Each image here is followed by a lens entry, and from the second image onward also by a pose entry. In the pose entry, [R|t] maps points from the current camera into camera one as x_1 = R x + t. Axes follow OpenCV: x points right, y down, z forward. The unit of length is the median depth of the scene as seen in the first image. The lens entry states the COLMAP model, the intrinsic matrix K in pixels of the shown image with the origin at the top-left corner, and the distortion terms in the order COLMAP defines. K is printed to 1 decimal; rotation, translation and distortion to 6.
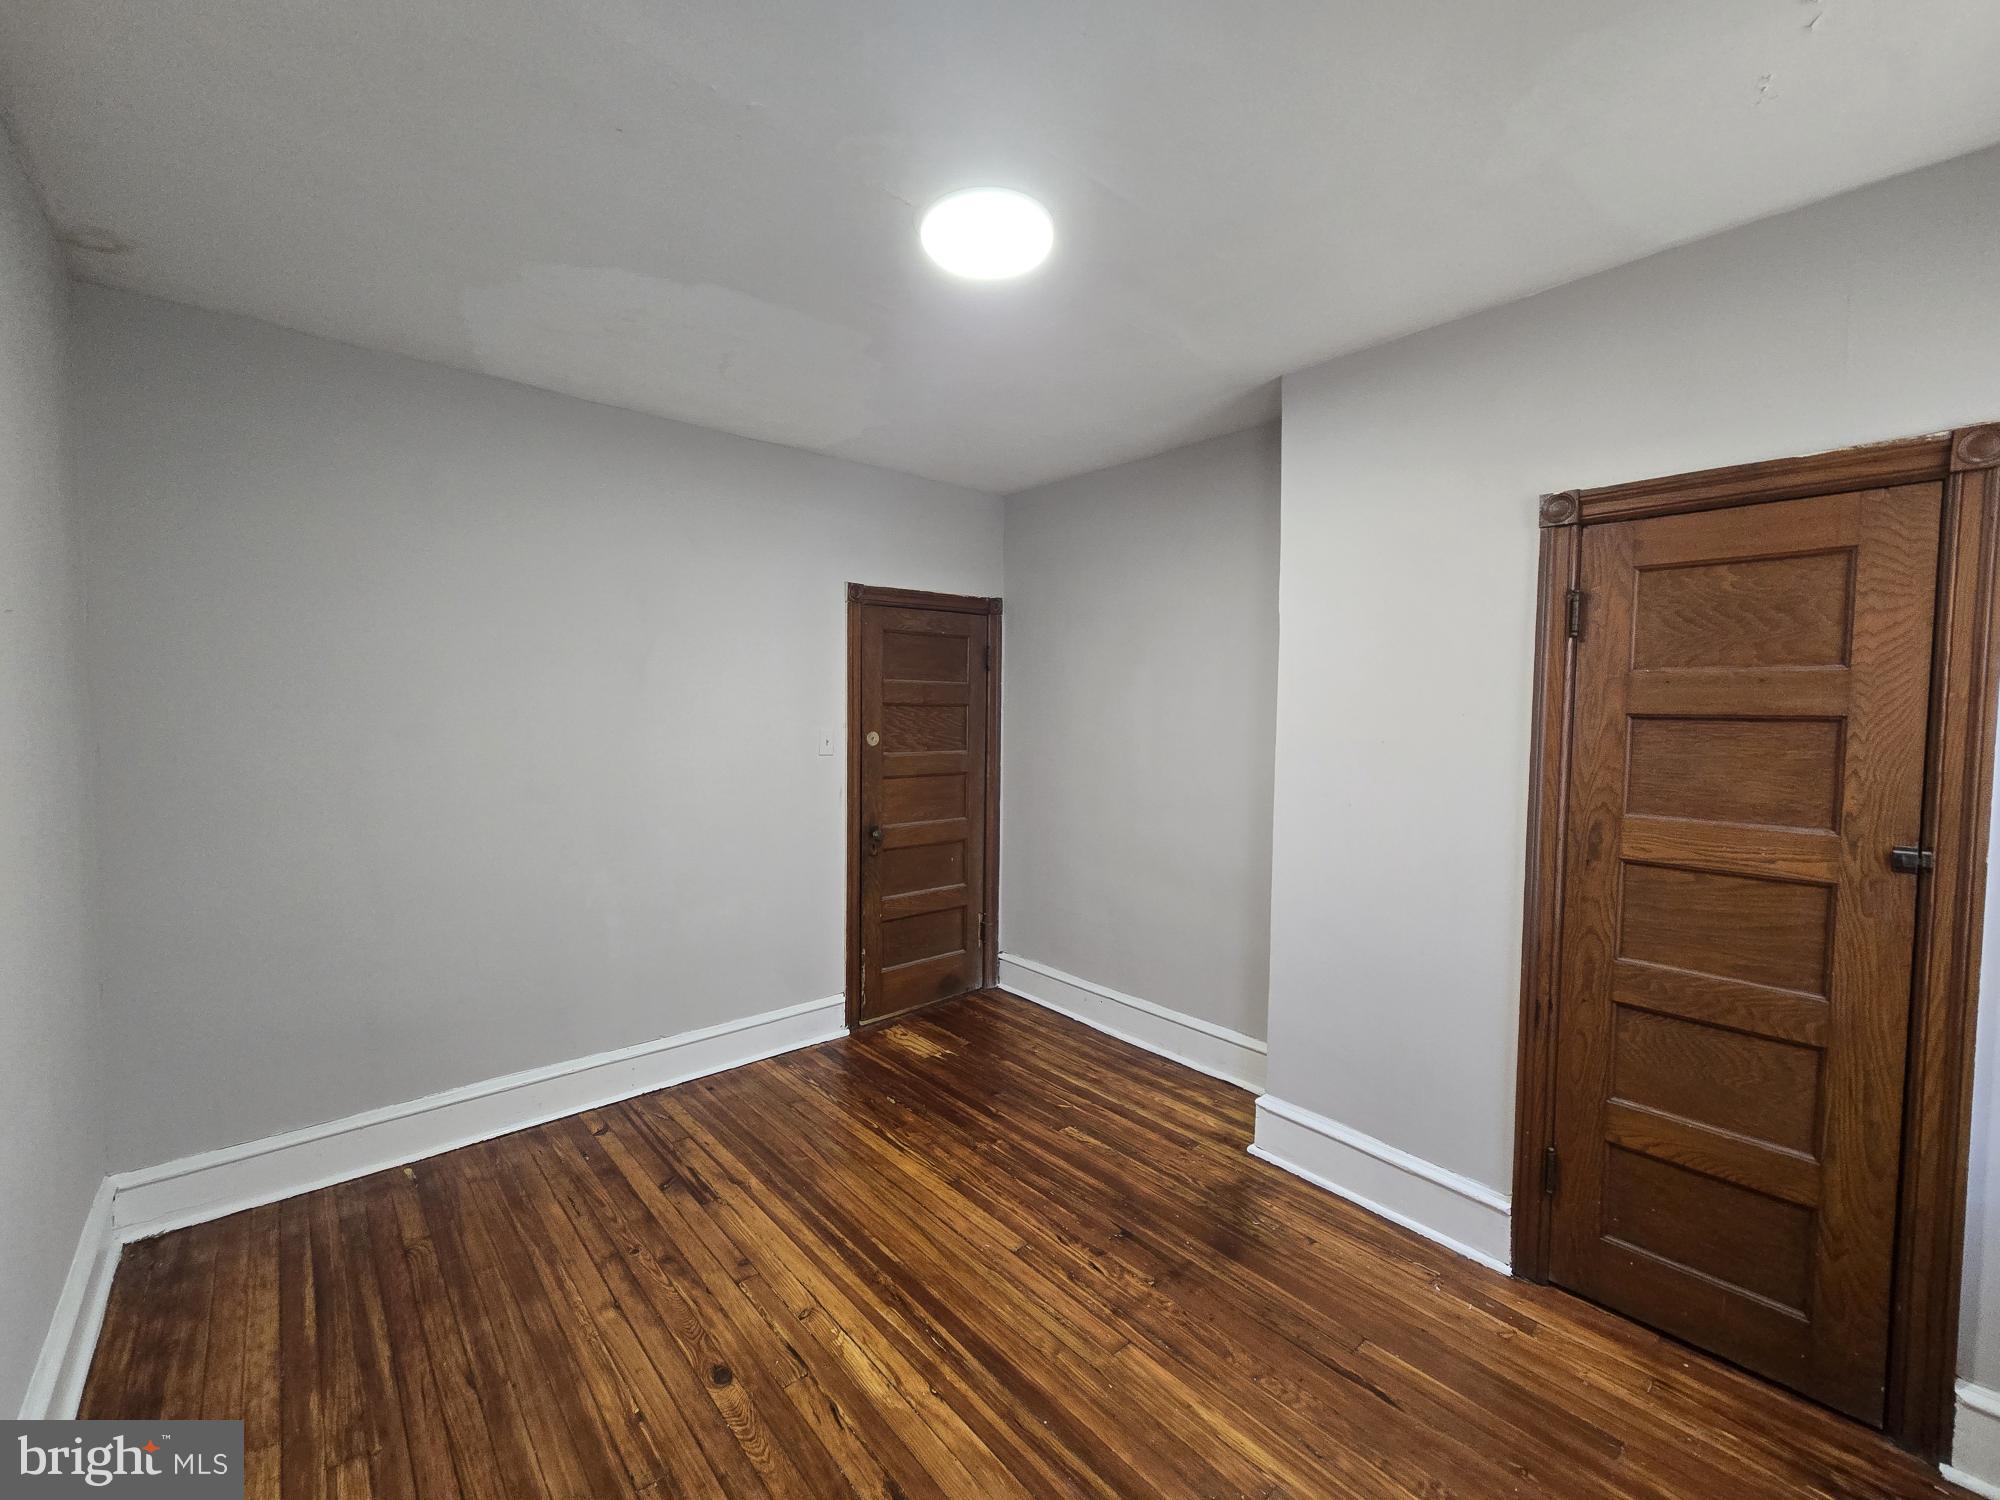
lens RADIAL K [[820.1, 0, 1000.2], [0, 820.1, 744.8], [0, 0, 1]] dist [0.000938, 0.001931]
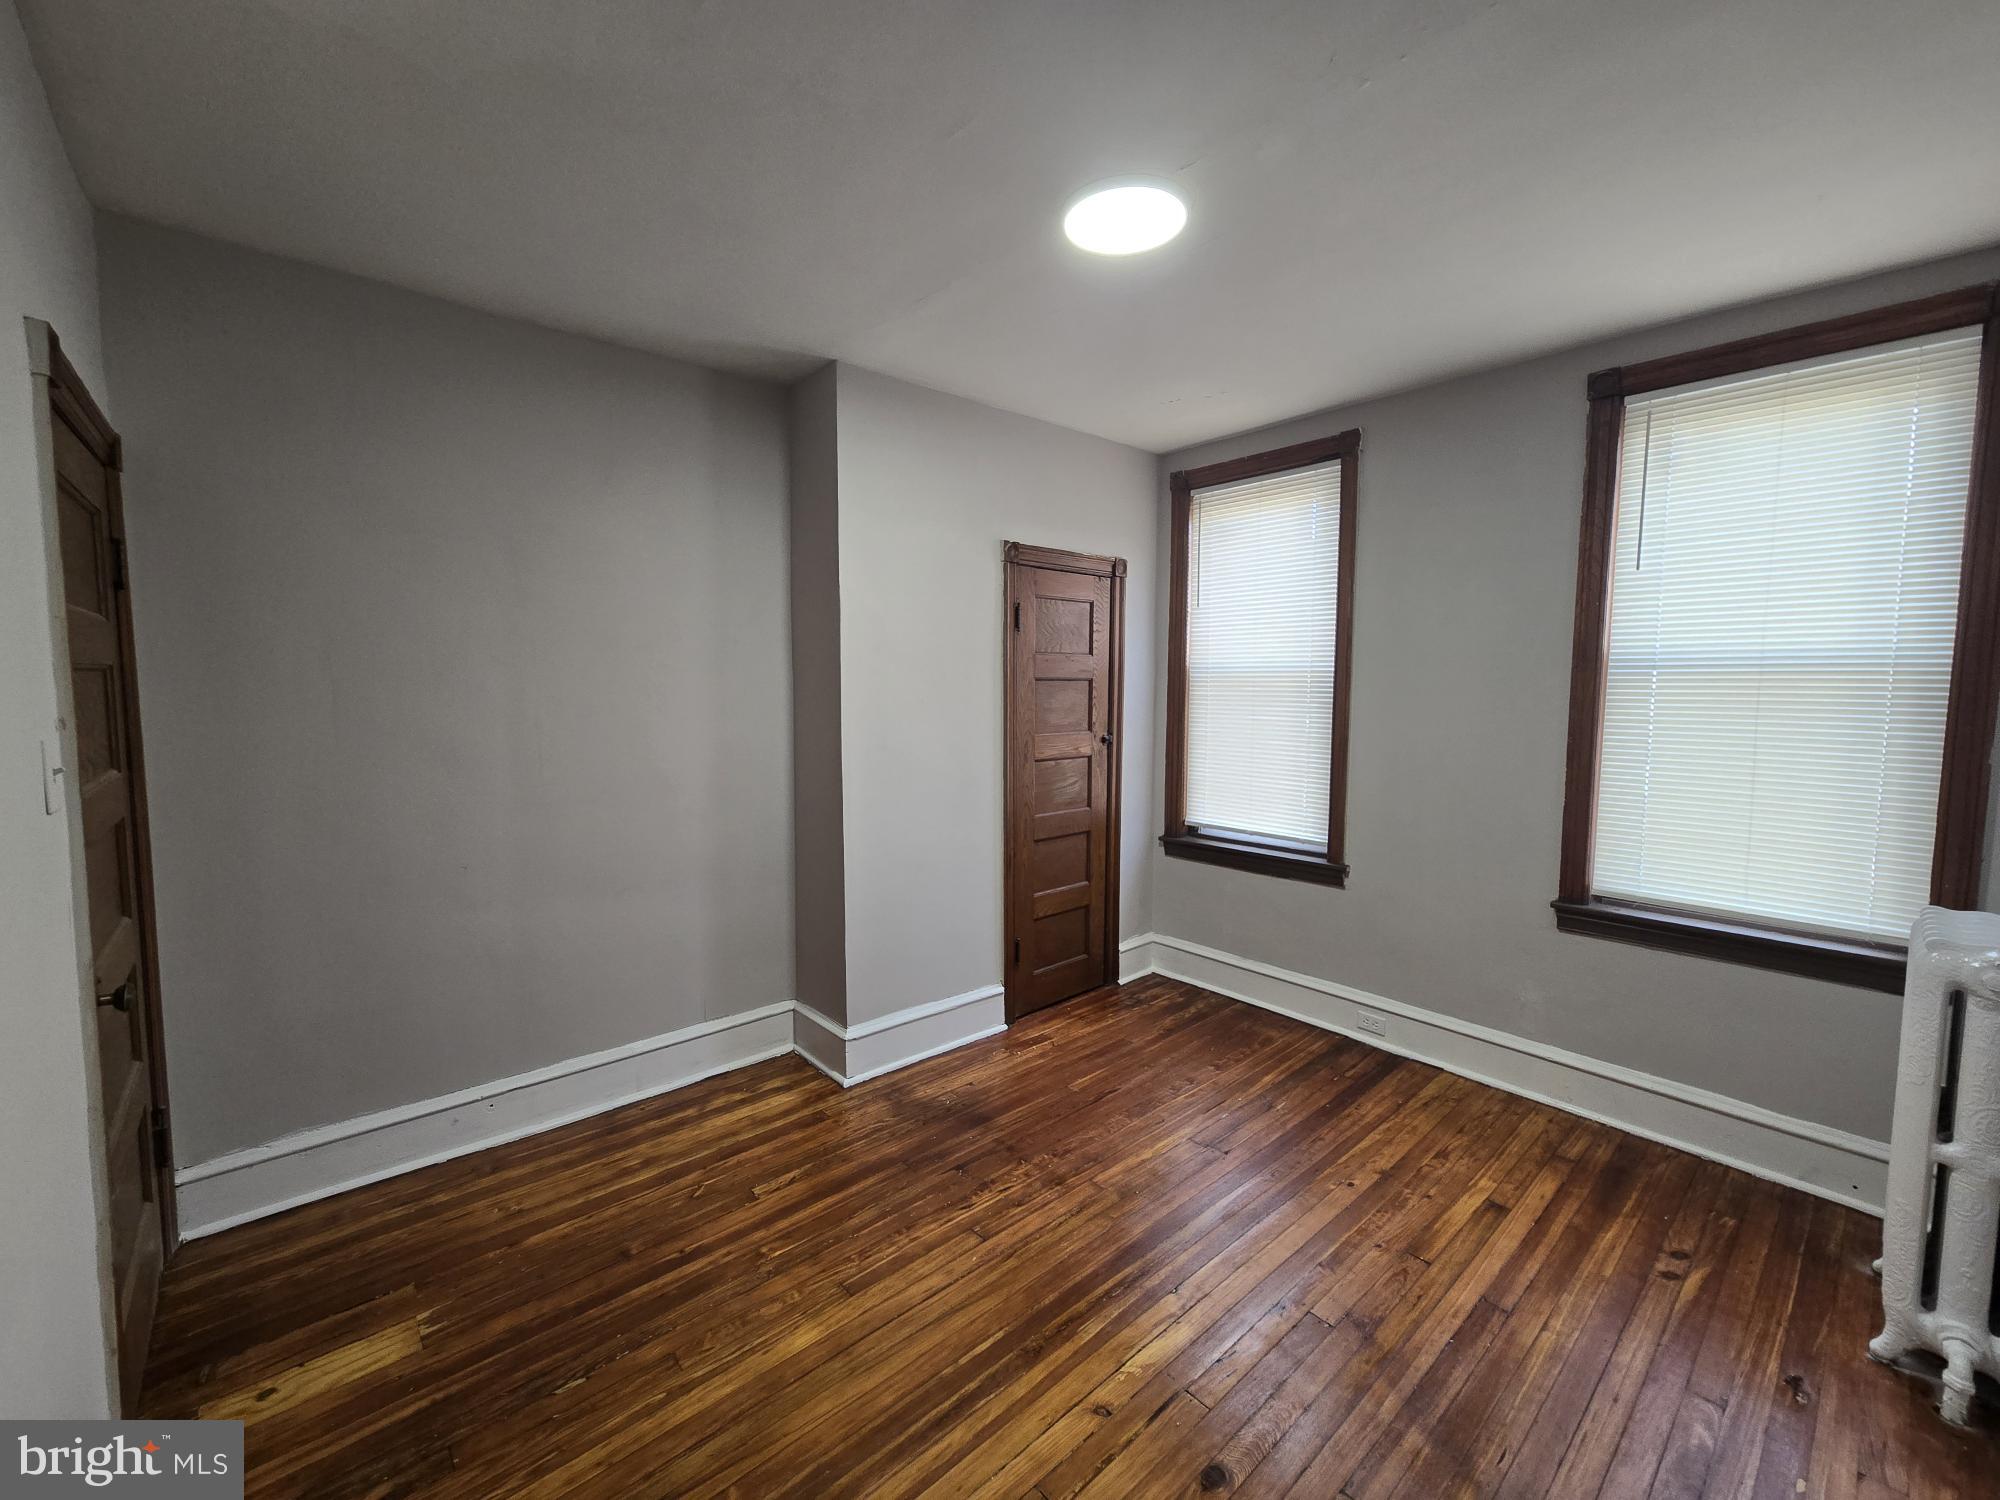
lens RADIAL K [[820.1, 0, 994.6], [0, 820.1, 747.4], [0, 0, 1]] dist [0.000938, 0.001931]
pose [[-0.001506, -0.092921, 0.995672, -0.910869], [0.039517, 0.994890, 0.092908, -0.050303], [-0.999218, 0.039486, 0.002173, 0.982056]]
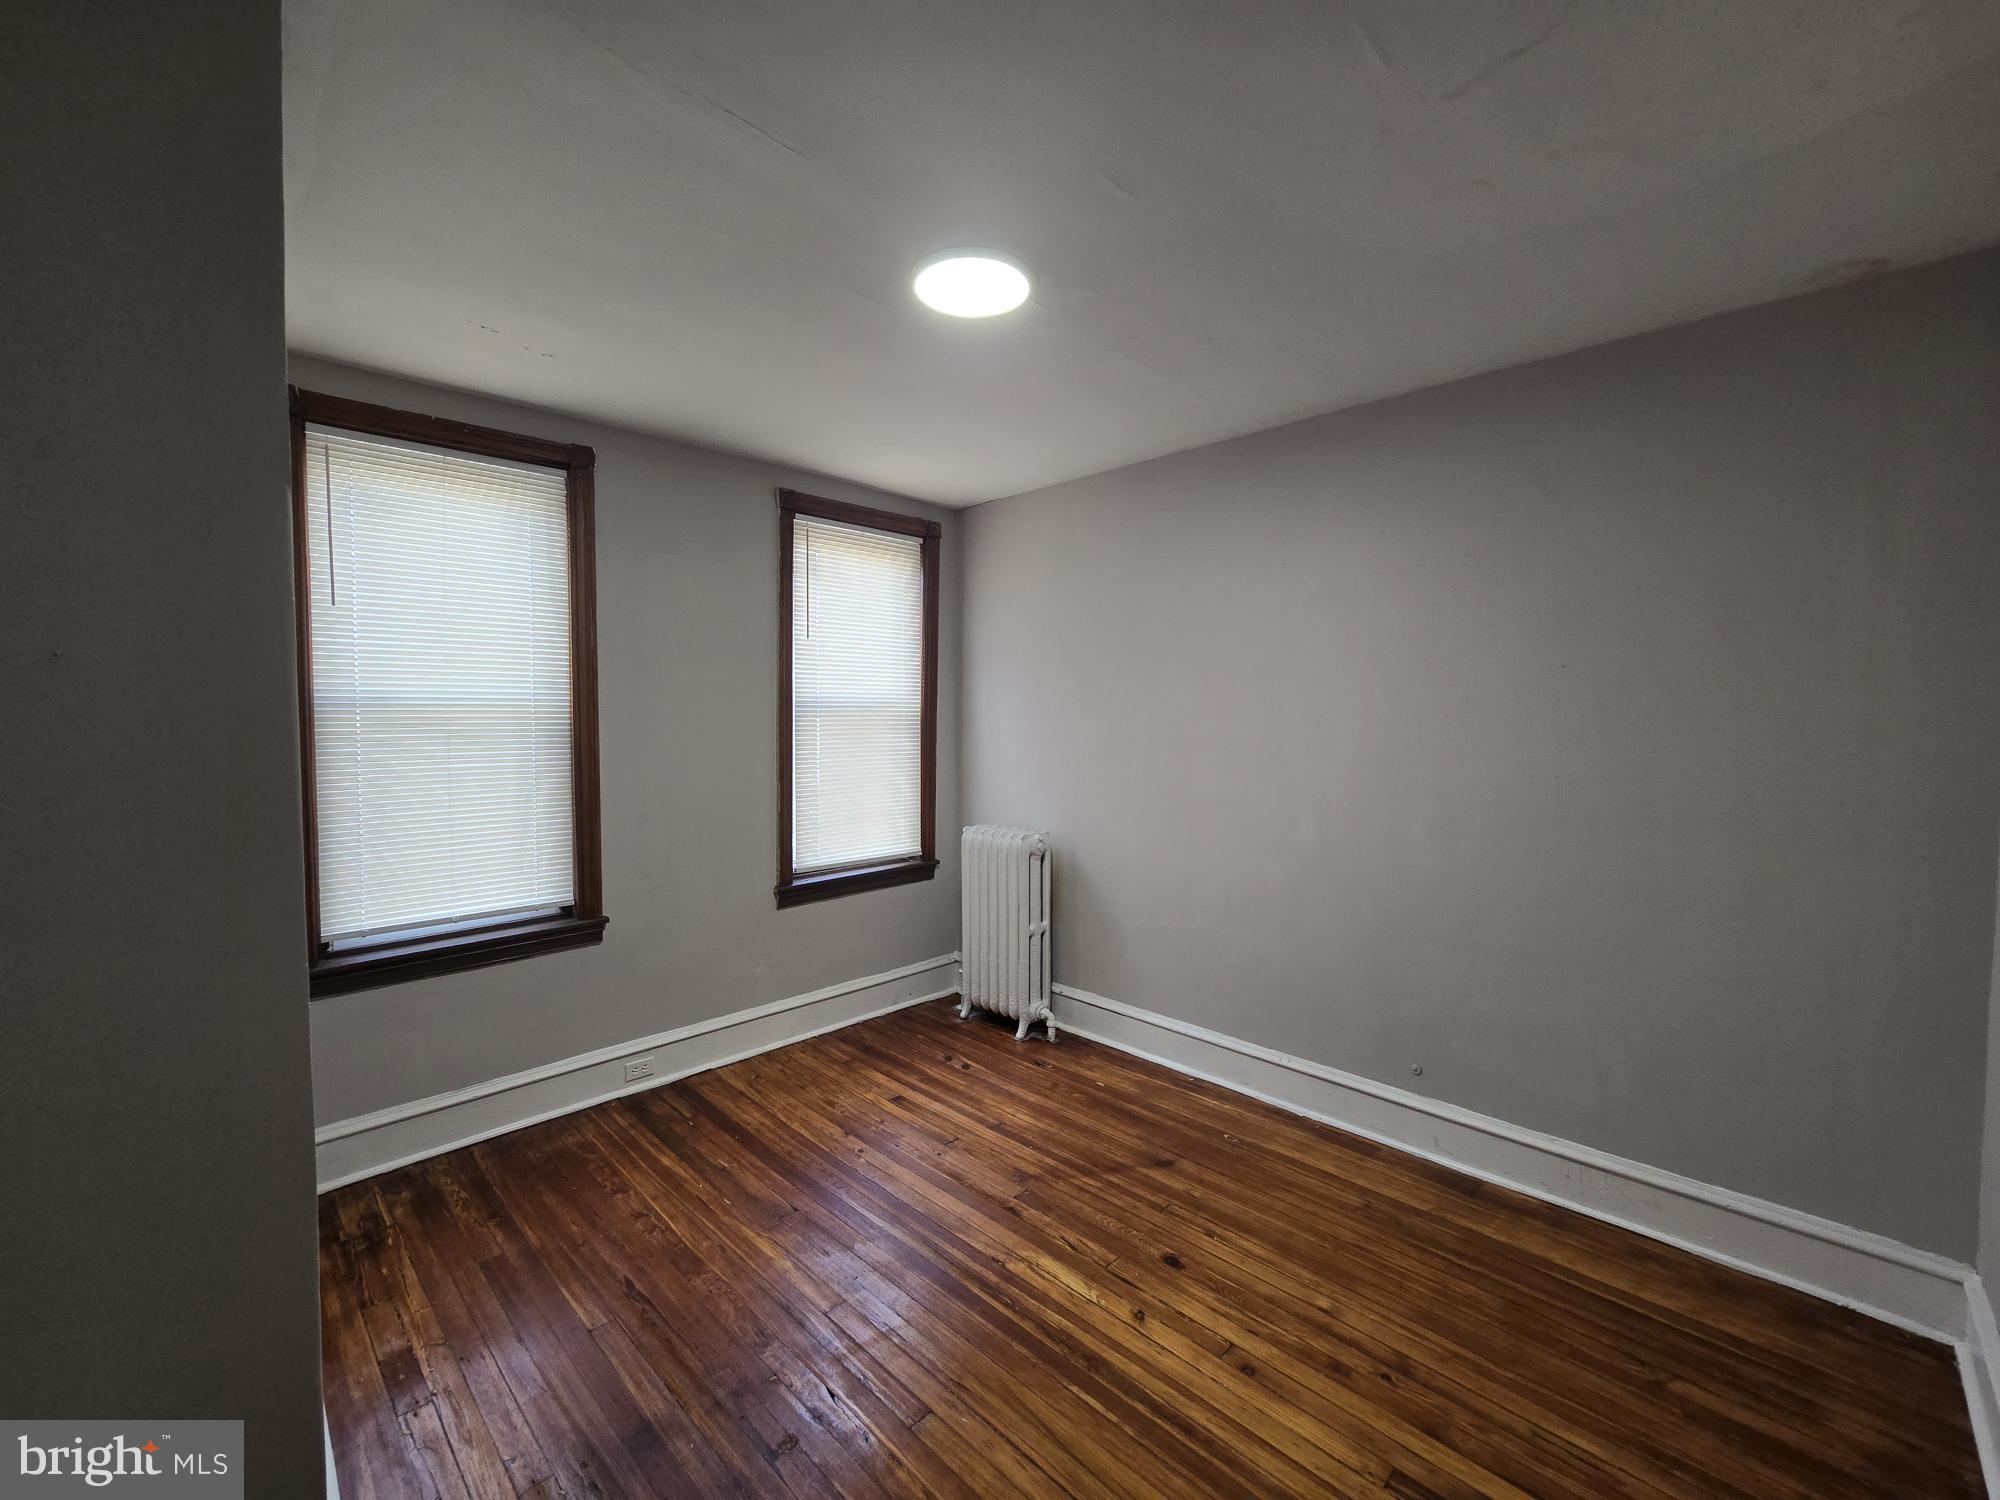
lens RADIAL K [[820.1, 0, 1004.2], [0, 820.1, 740.1], [0, 0, 1]] dist [0.000938, 0.001931]
pose [[-0.997412, -0.012508, -0.070805, 0.010346], [-0.017850, 0.996999, 0.075325, -0.083476], [0.069650, 0.076394, -0.994642, 1.769909]]
